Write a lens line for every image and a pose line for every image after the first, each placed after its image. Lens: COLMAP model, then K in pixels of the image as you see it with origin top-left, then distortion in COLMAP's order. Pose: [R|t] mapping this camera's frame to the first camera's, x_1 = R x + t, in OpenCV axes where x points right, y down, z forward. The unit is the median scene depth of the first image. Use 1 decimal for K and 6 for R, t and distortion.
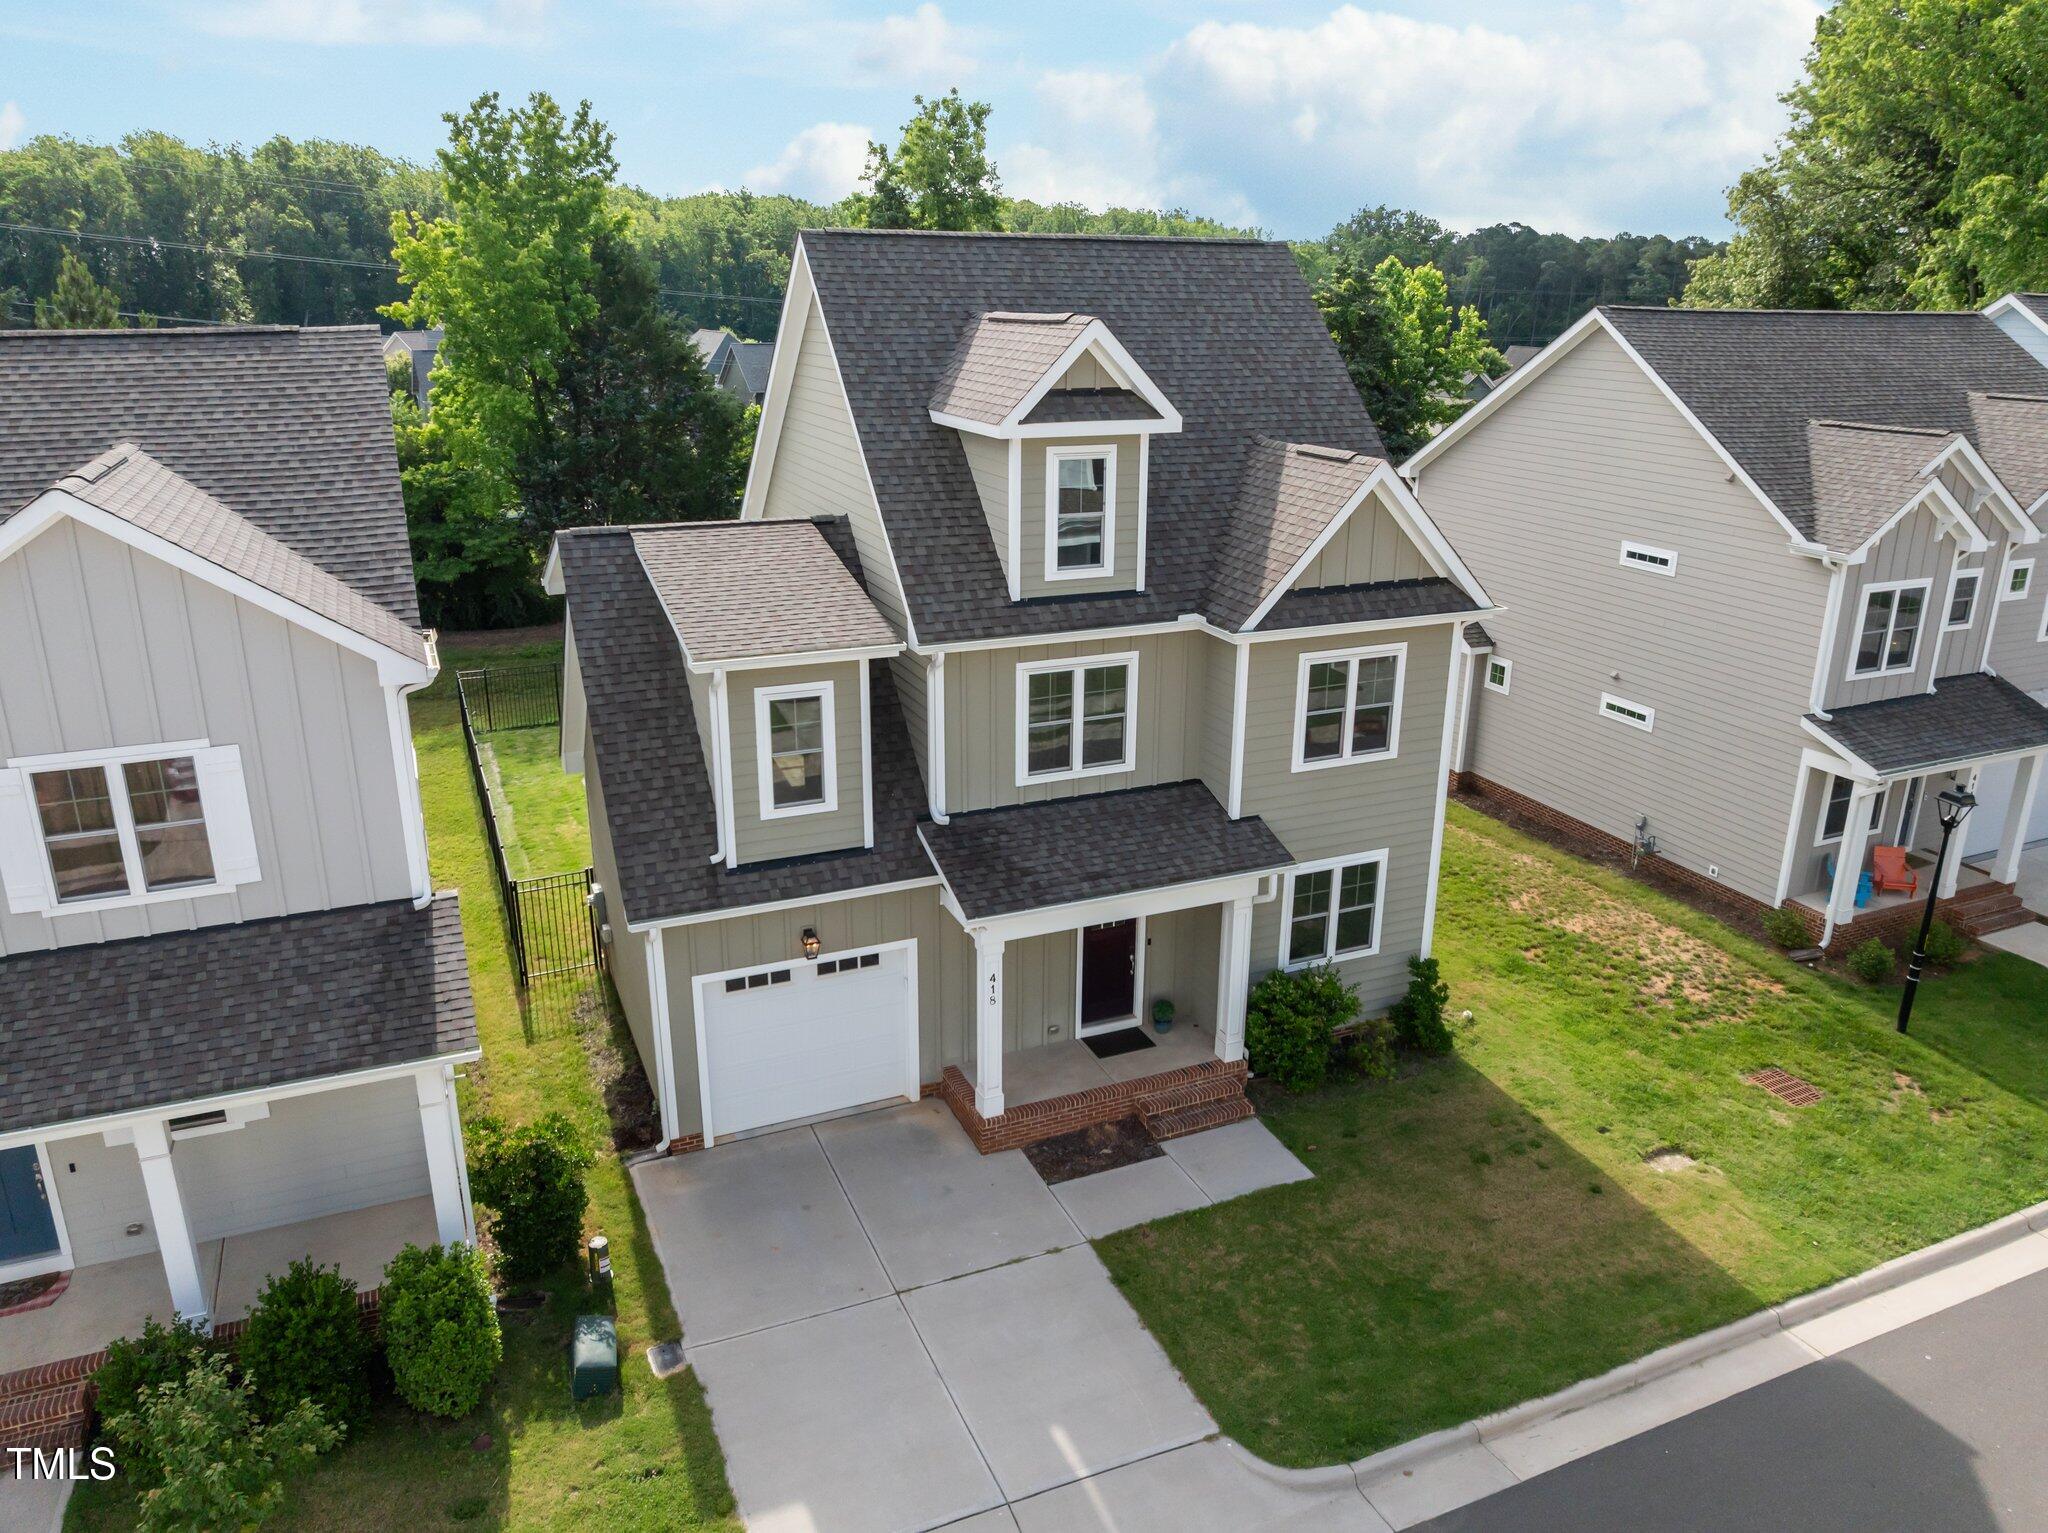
lens RADIAL K [[1447.6, 0, 1018.0], [0, 1447.6, 754.0], [0, 0, 1]] dist [-0.040949, 0.007298]
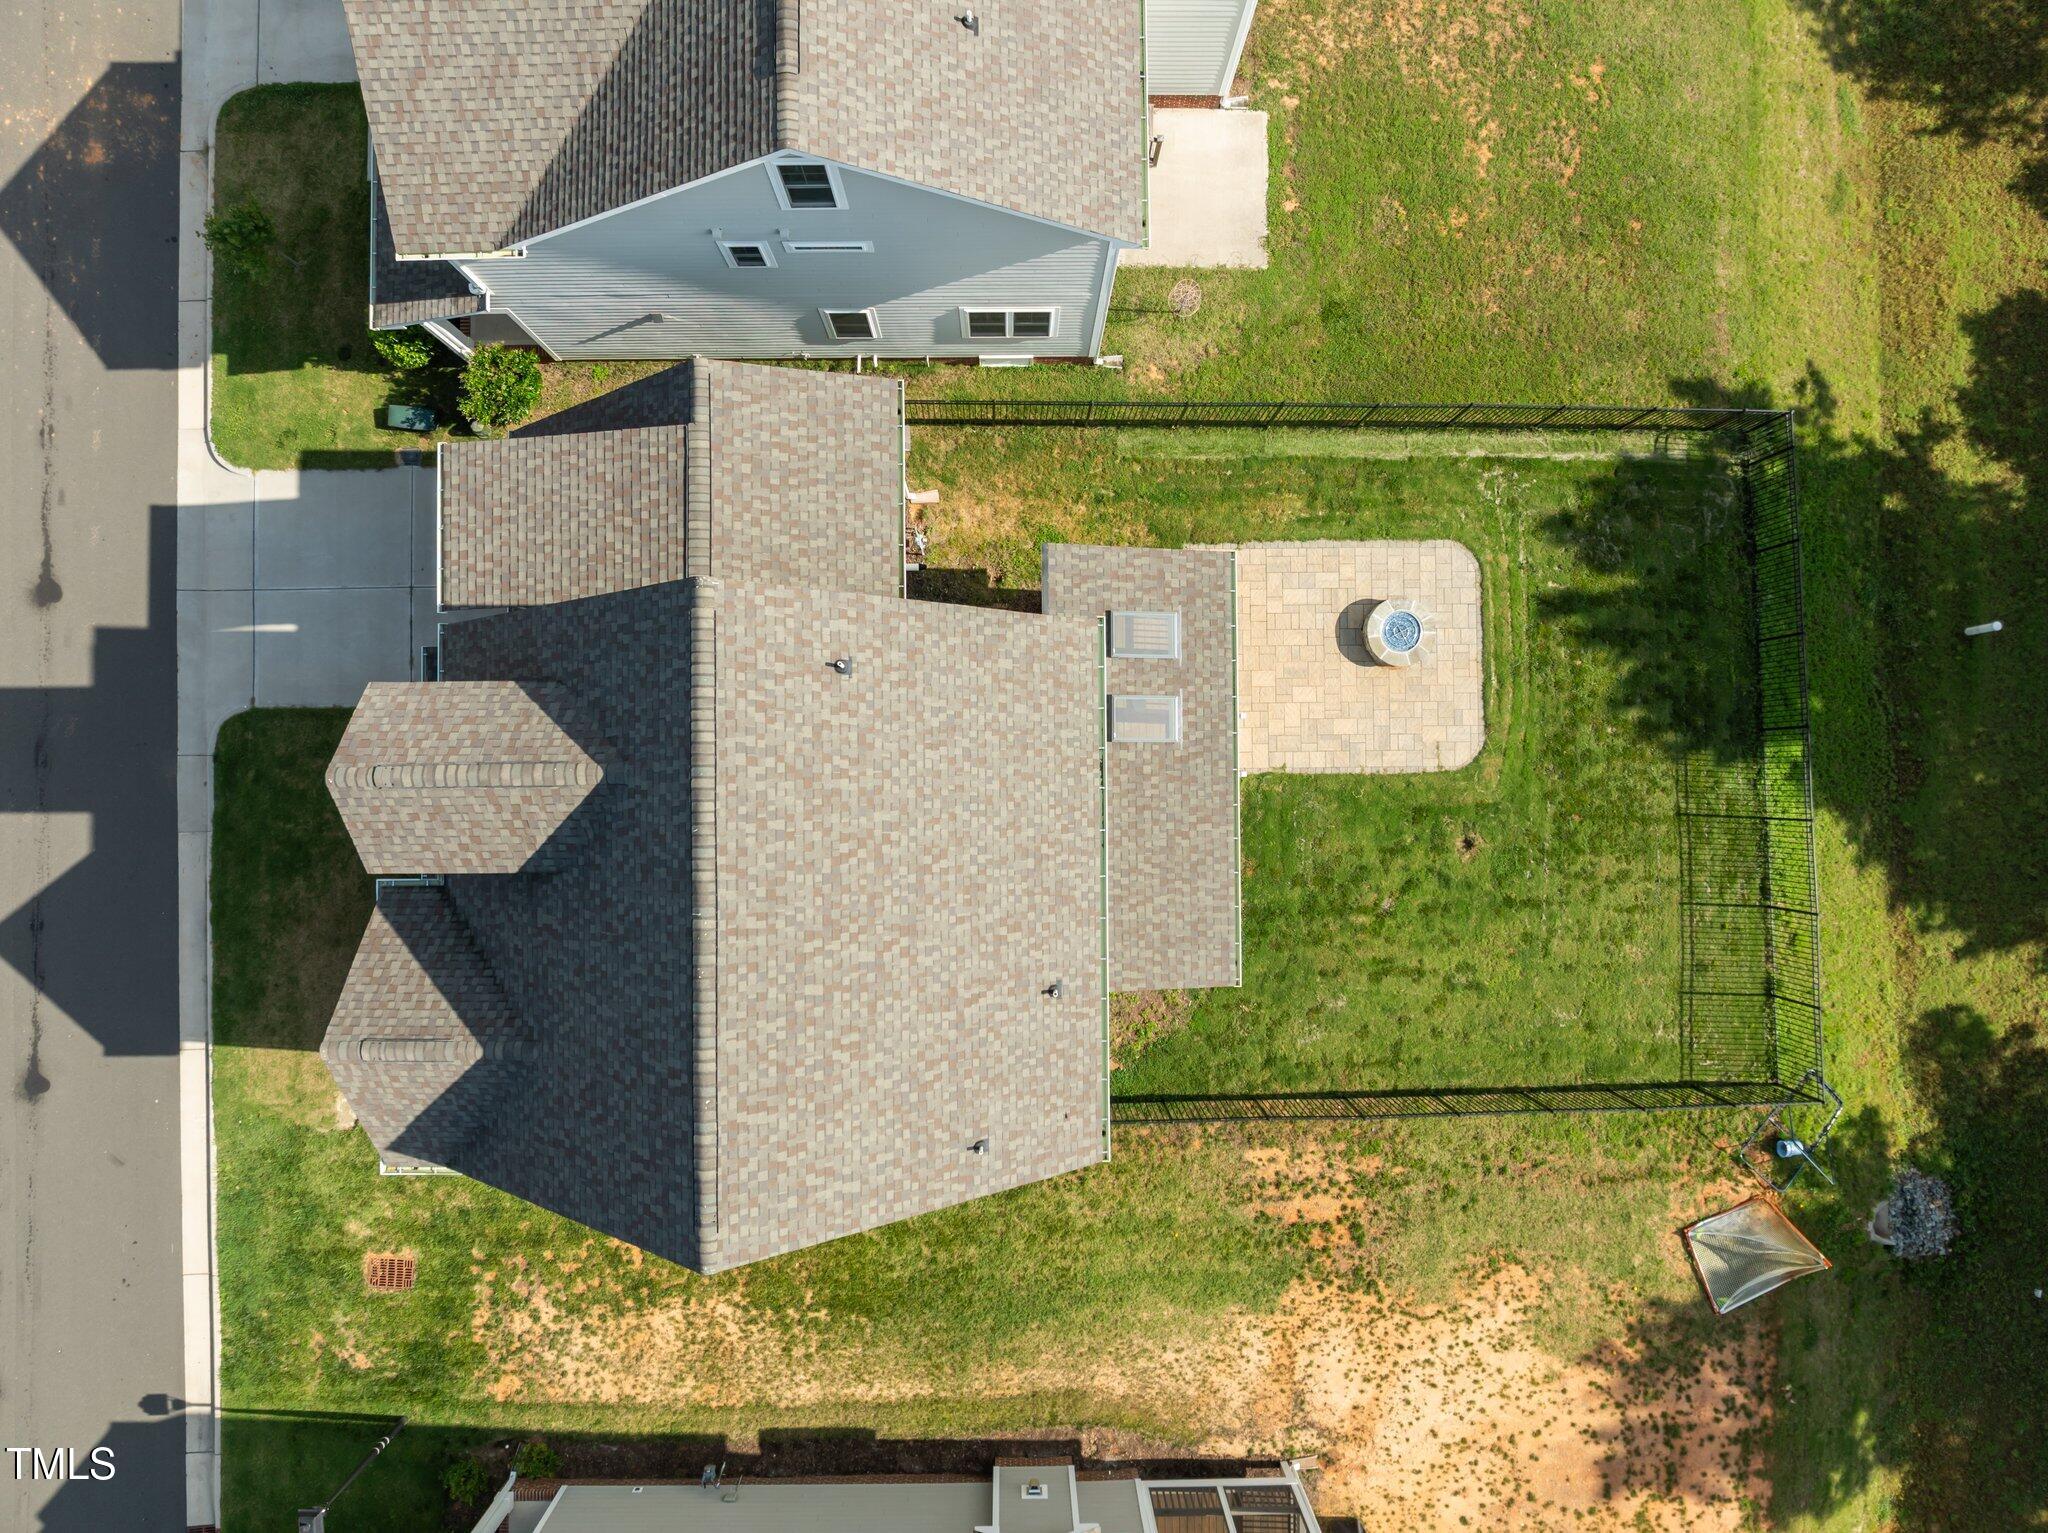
lens RADIAL K [[1426.7, 0, 1025.5], [0, 1426.7, 767.2], [0, 0, 1]] dist [0.003794, 0.001030]
pose [[-0.389728, -0.008798, -0.920888, 1.778273], [-0.283133, 0.952668, 0.110723, -0.735242], [0.876326, 0.303886, -0.373772, 2.016934]]
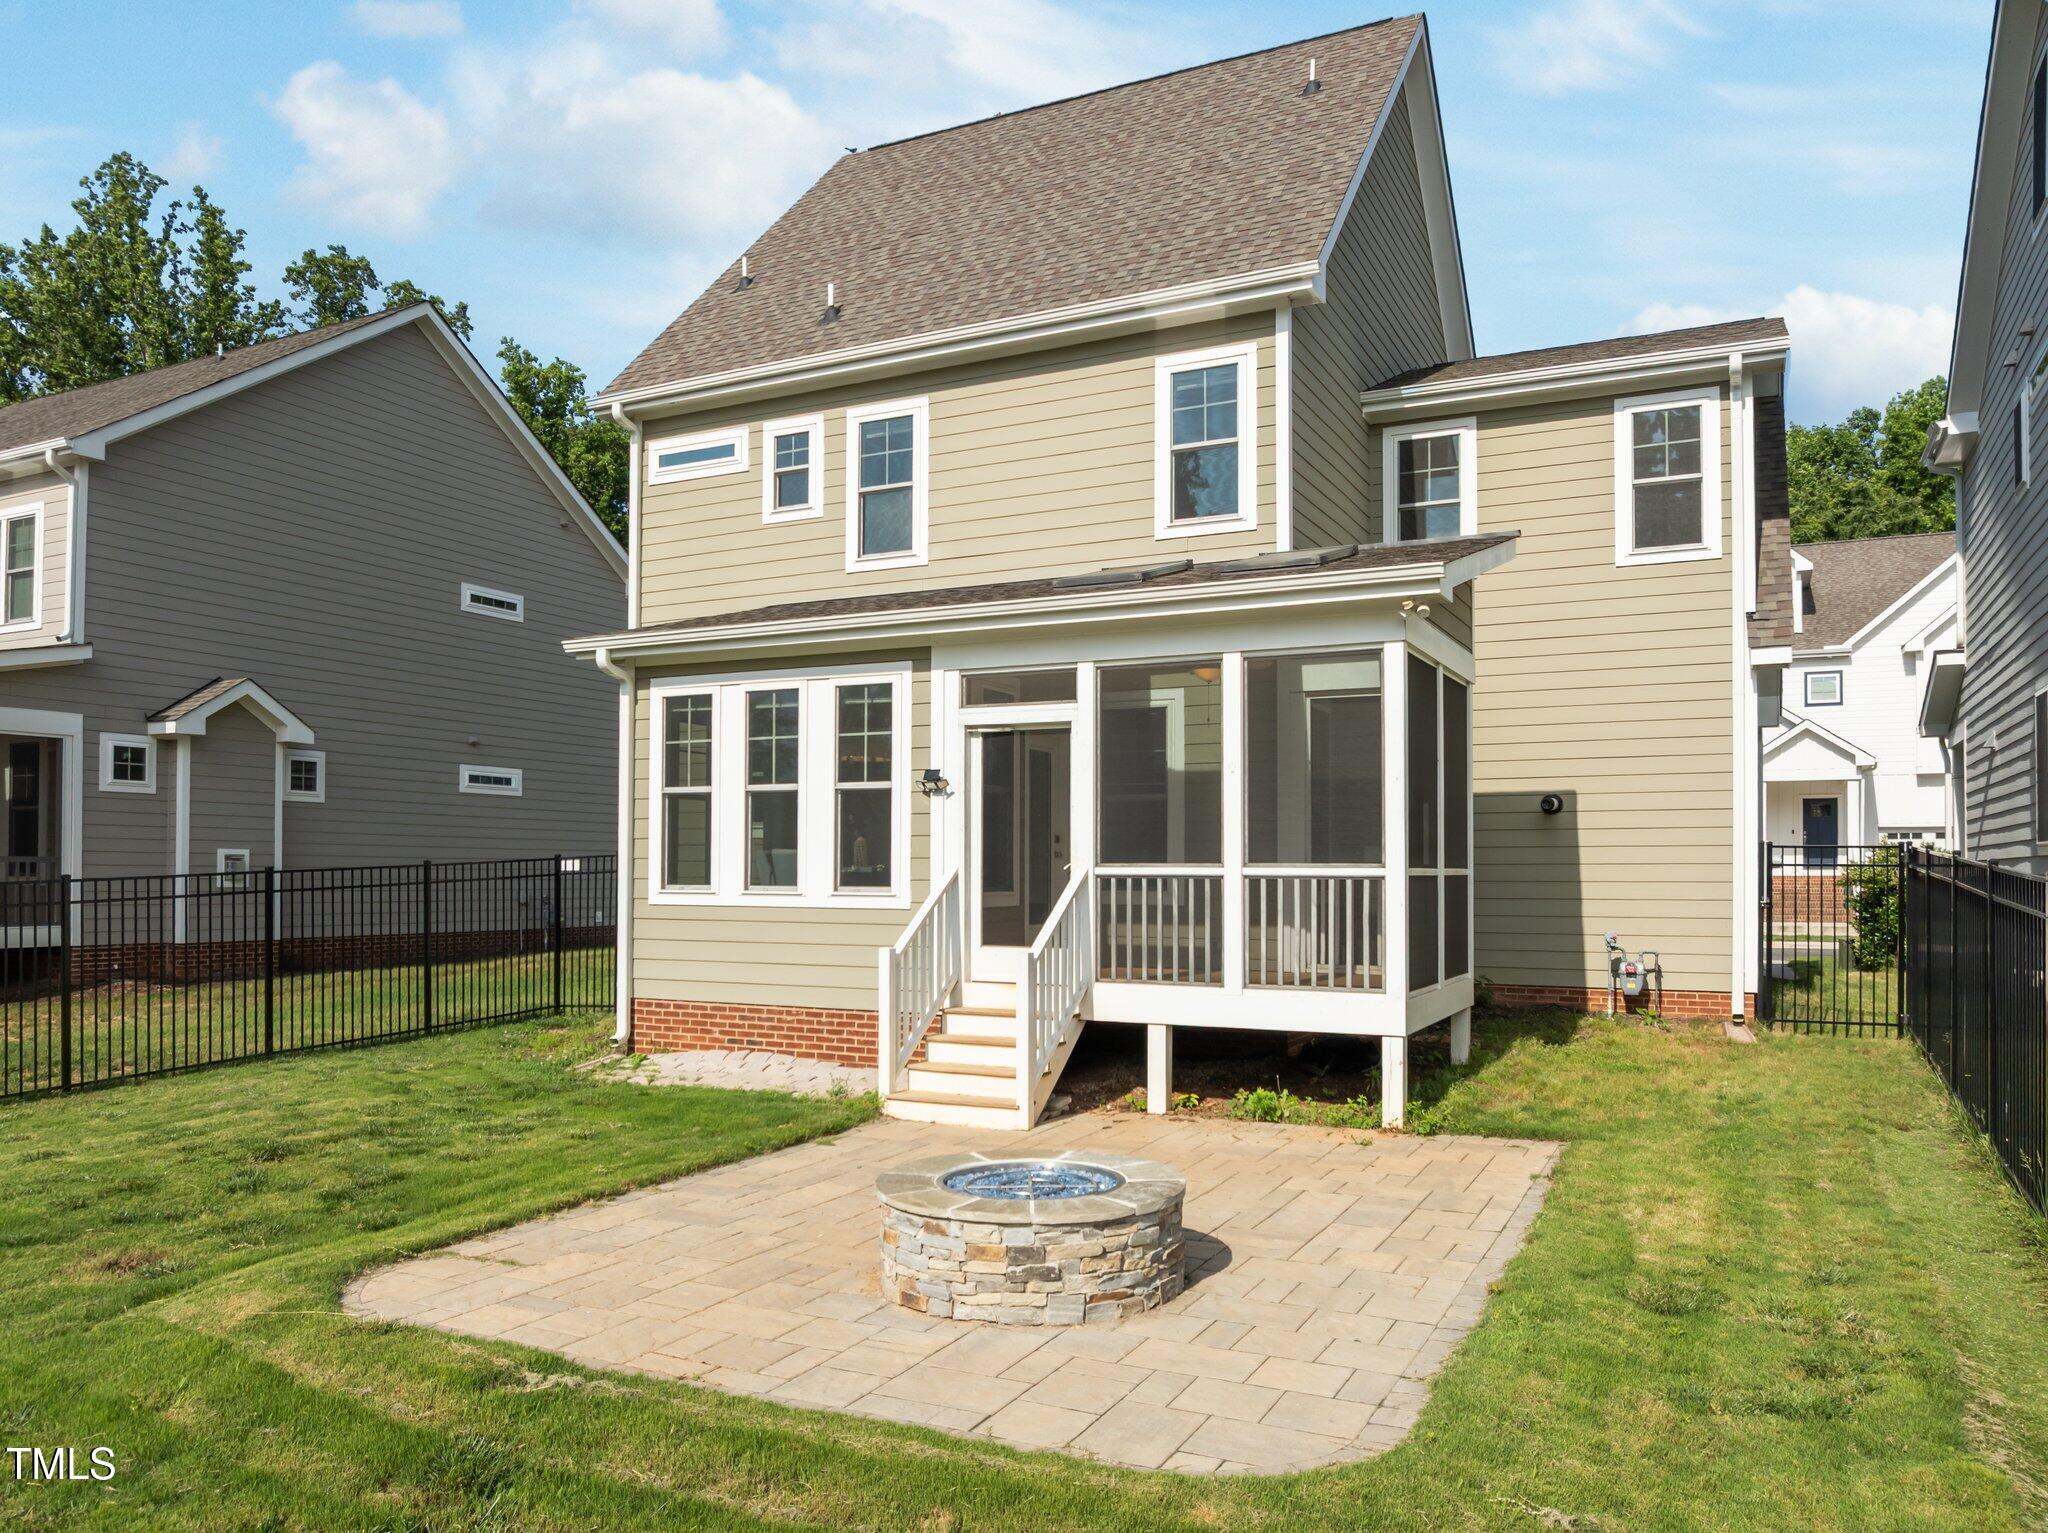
lens RADIAL K [[1454.1, 0, 1010.1], [0, 1454.1, 854.8], [0, 0, 1]] dist [-0.037137, -0.003737]
pose [[-0.642611, 0.001283, 0.766192, -0.636264], [0.231268, 0.953682, 0.192369, -0.116541], [-0.730457, 0.300814, -0.613143, 1.873832]]
